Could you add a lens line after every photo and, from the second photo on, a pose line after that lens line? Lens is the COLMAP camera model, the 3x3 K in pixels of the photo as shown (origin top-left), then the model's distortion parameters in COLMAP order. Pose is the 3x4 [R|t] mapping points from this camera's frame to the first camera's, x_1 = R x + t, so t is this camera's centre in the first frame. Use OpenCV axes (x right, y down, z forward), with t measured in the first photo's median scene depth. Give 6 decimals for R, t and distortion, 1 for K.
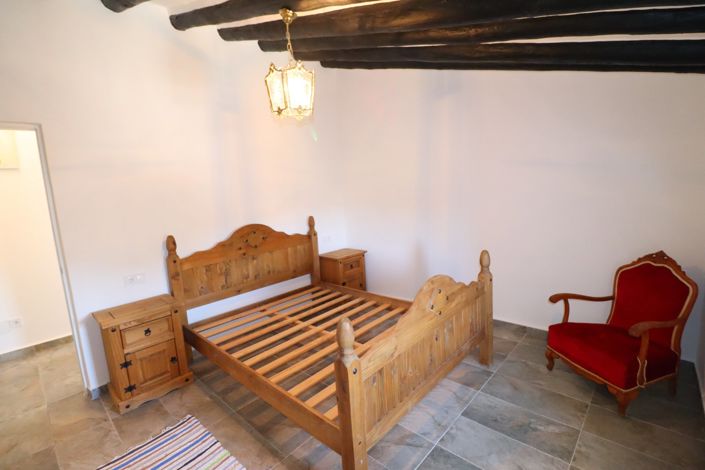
lens RADIAL K [[331.5, 0, 351.1], [0, 331.5, 234.9], [0, 0, 1]] dist [0.010460, 0.000124]
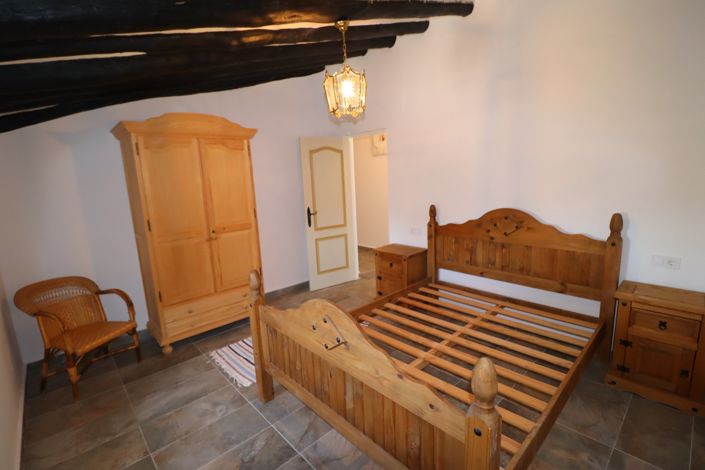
lens RADIAL K [[331.5, 0, 351.1], [0, 331.5, 234.9], [0, 0, 1]] dist [0.010460, 0.000124]
pose [[-0.073654, 0.233683, -0.969519, 0.647323], [-0.106551, 0.964751, 0.240628, -0.141178], [0.991576, 0.121026, -0.046158, 0.704688]]
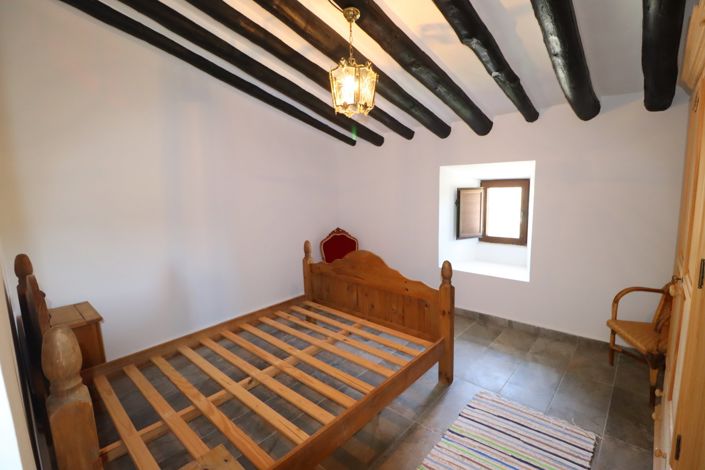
lens RADIAL K [[331.5, 0, 351.1], [0, 331.5, 234.9], [0, 0, 1]] dist [0.010460, 0.000124]
pose [[0.001285, -0.095691, 0.995410, -0.794110], [0.182180, 0.978775, 0.093857, -0.061261], [-0.983264, 0.181223, 0.018691, 0.681251]]
